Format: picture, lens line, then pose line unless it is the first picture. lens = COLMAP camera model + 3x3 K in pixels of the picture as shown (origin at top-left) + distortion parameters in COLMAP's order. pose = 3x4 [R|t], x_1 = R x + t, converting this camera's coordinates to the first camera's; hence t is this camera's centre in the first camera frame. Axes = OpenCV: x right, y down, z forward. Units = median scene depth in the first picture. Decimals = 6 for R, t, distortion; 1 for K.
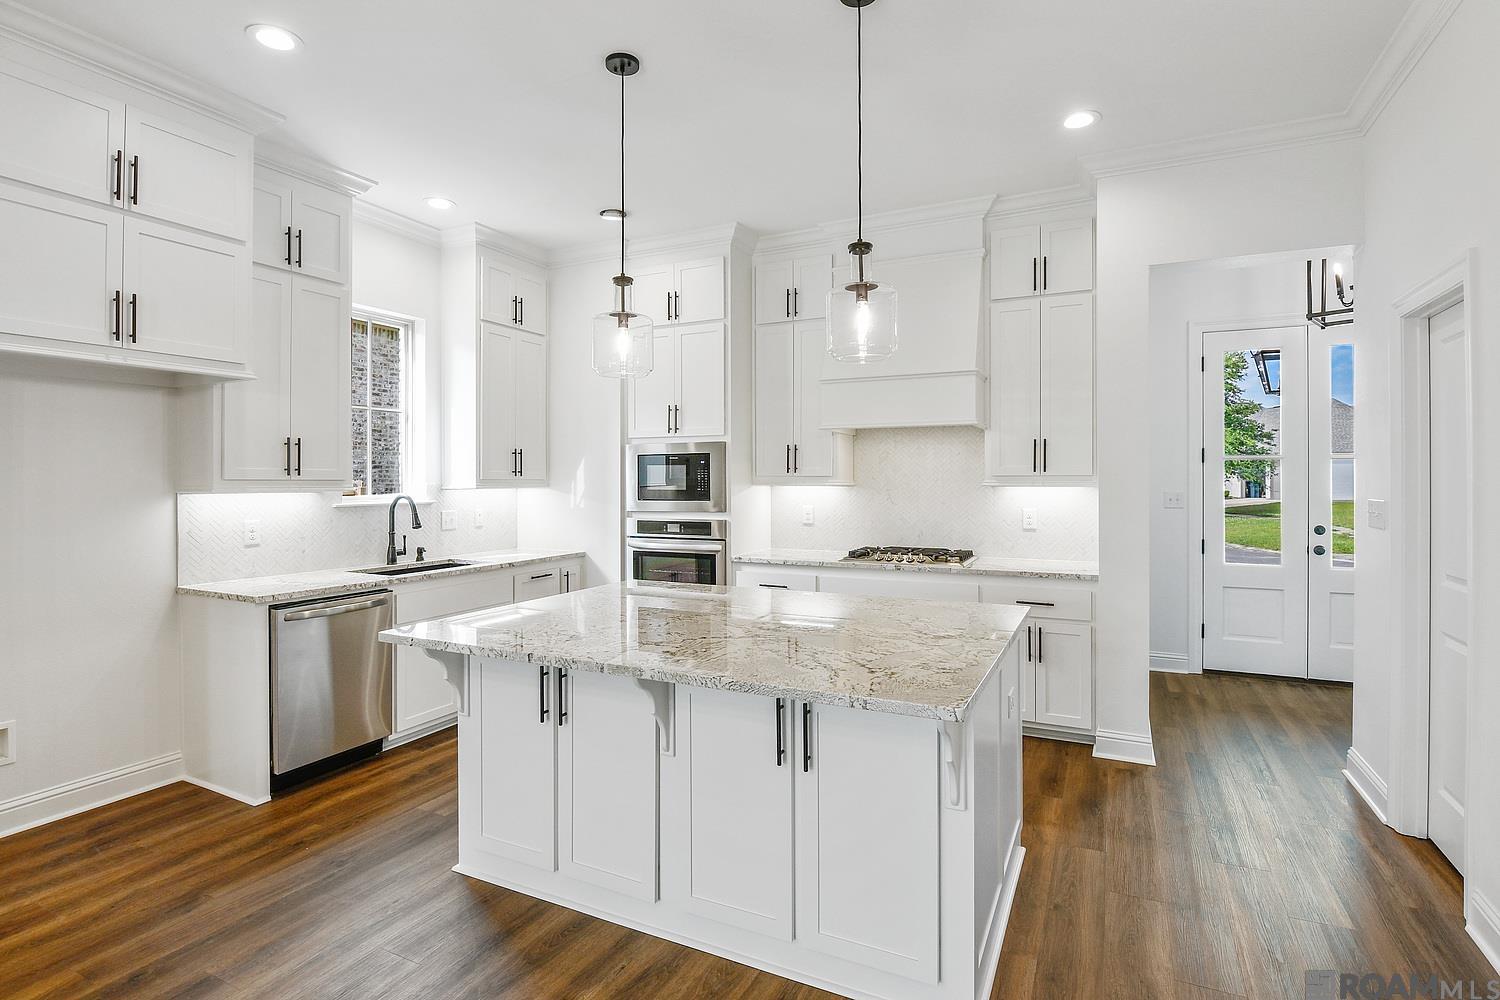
lens RADIAL K [[734.6, 0, 758.3], [0, 734.6, 489.0], [0, 0, 1]] dist [0.000847, 0.006236]
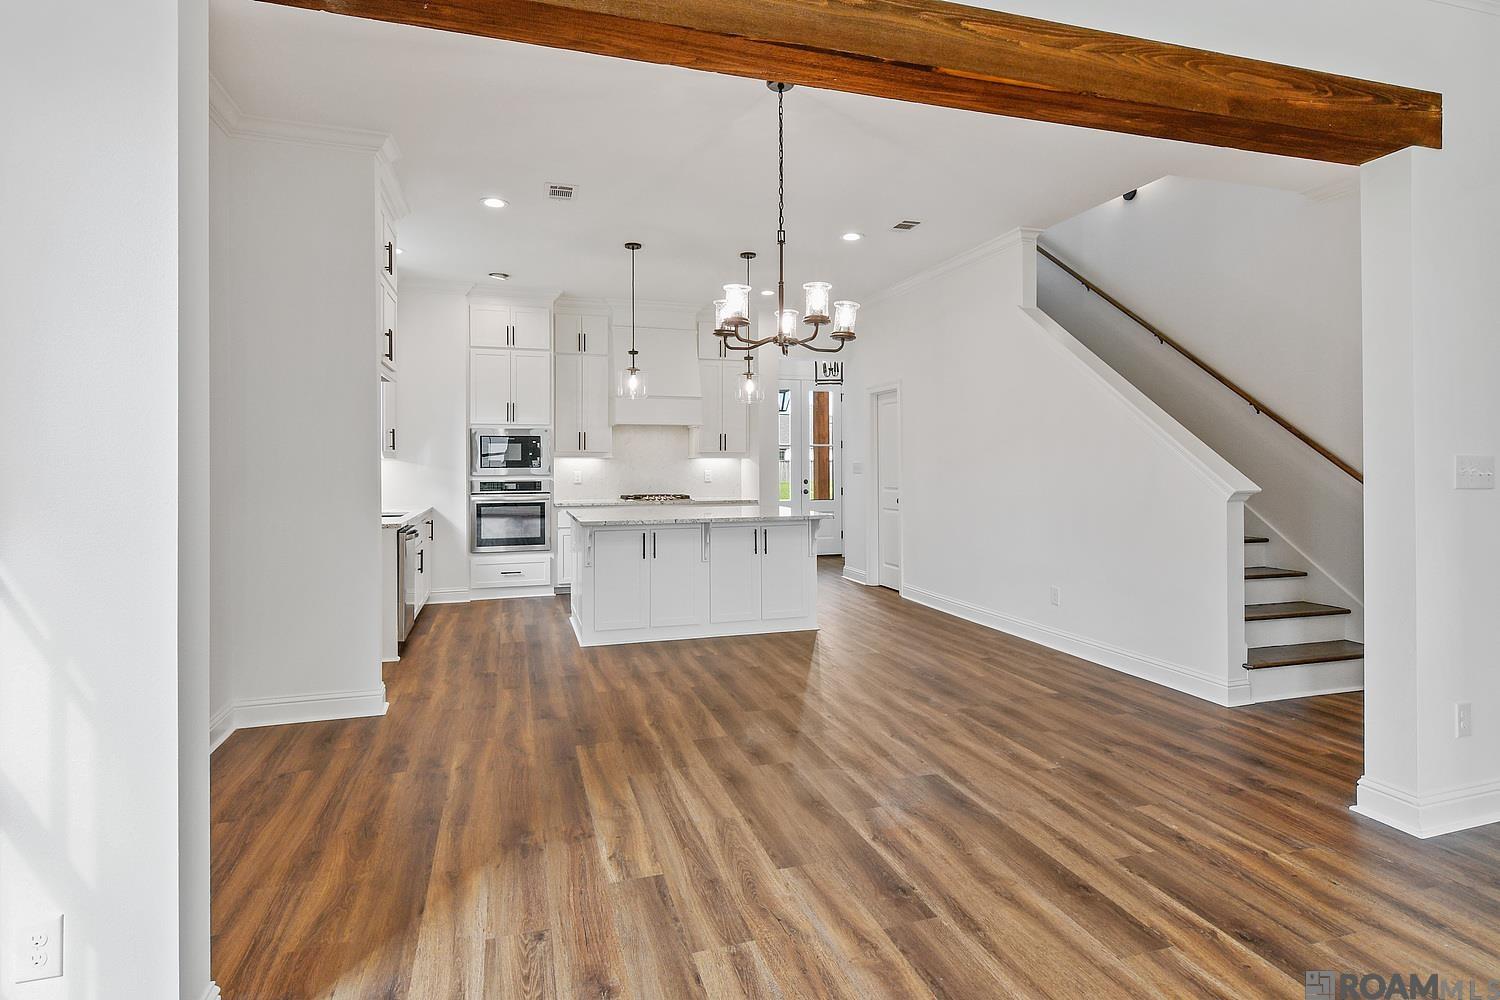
lens RADIAL K [[768.0, 0, 747.2], [0, 768.0, 466.7], [0, 0, 1]] dist [0.000503, 0.000252]
pose [[0.734392, -0.002293, 0.678721, -0.815101], [0.010807, 0.999907, -0.008316, 0.032089], [-0.678639, 0.013442, 0.734349, -0.452268]]
